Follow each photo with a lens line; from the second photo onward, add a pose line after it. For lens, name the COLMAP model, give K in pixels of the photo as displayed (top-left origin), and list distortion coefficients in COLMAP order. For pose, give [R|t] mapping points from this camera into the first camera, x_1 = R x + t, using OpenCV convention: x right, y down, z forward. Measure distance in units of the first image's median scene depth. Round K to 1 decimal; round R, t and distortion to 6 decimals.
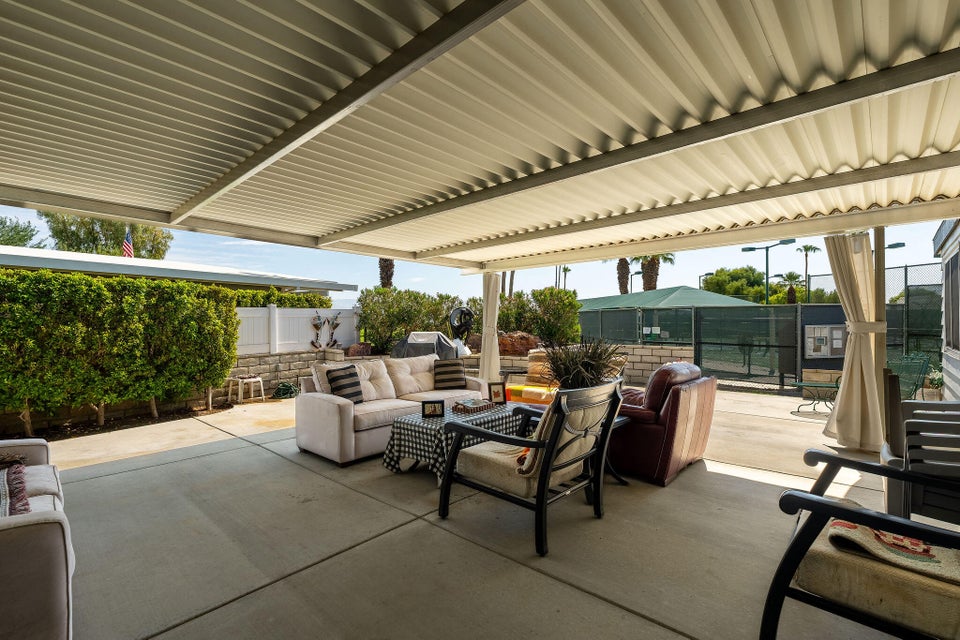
lens RADIAL K [[435.0, 0, 476.2], [0, 435.0, 325.2], [0, 0, 1]] dist [-0.000017, 0.000096]
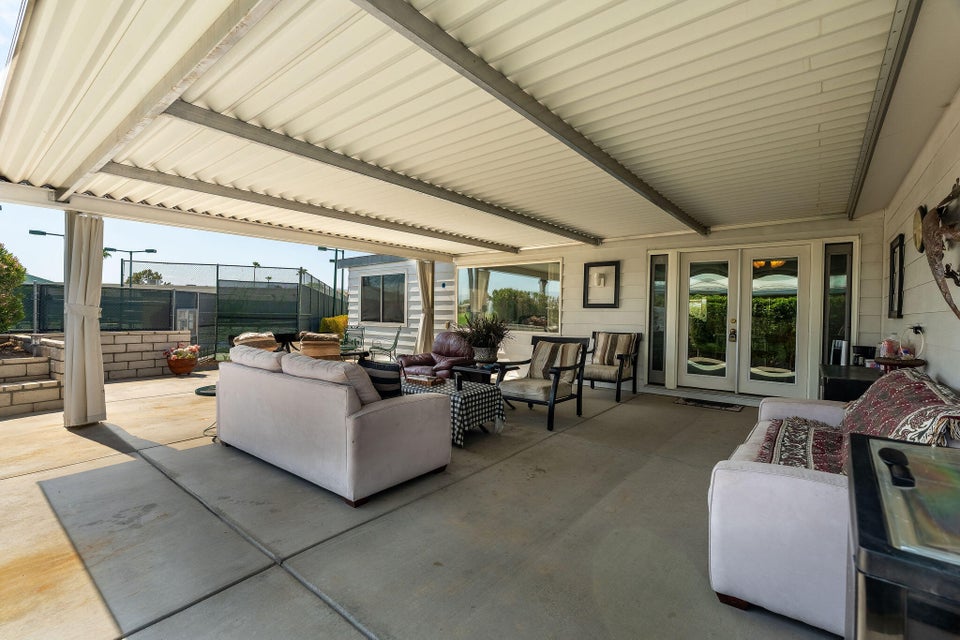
lens RADIAL K [[435.0, 0, 475.8], [0, 435.0, 317.1], [0, 0, 1]] dist [-0.000017, 0.000096]
pose [[-0.074149, -0.007056, 0.997222, -1.207607], [-0.007241, 0.999952, 0.006537, 0.024146], [-0.997221, -0.006736, -0.074197, 1.047969]]
